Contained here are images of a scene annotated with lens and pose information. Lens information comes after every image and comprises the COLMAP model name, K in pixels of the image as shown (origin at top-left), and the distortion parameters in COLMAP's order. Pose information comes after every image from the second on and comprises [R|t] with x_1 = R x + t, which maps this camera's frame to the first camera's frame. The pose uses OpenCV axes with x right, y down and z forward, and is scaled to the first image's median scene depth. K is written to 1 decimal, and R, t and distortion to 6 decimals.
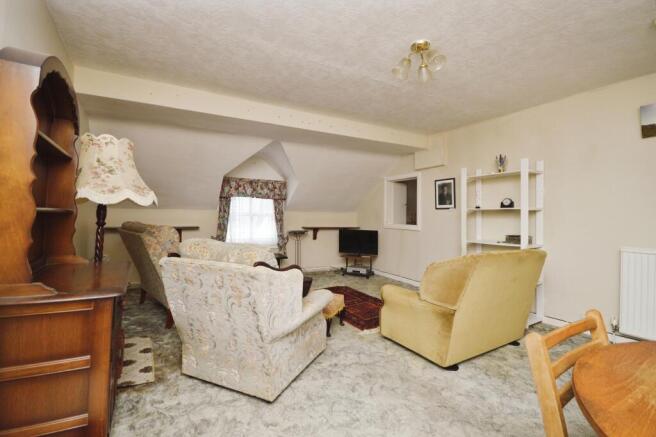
lens RADIAL K [[296.4, 0, 328.0], [0, 296.4, 218.5], [0, 0, 1]] dist [0.001187, 0.000219]
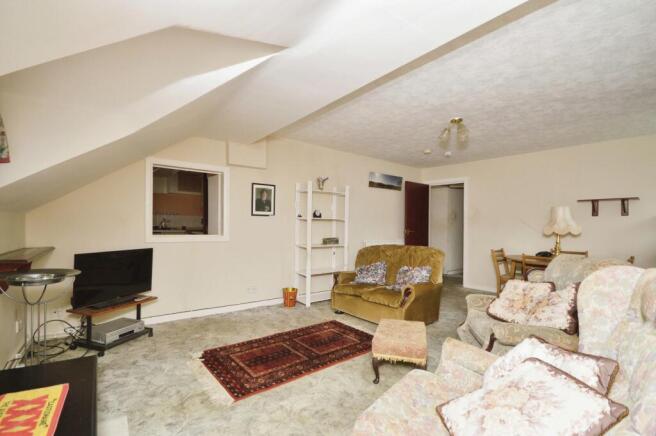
lens RADIAL K [[296.4, 0, 328.0], [0, 296.4, 218.0], [0, 0, 1]] dist [0.001187, 0.000219]
pose [[-0.141240, 0.007211, 0.989949, -0.558102], [-0.010959, 0.999901, -0.008847, -0.019643], [-0.989915, -0.012099, -0.141147, 0.936550]]
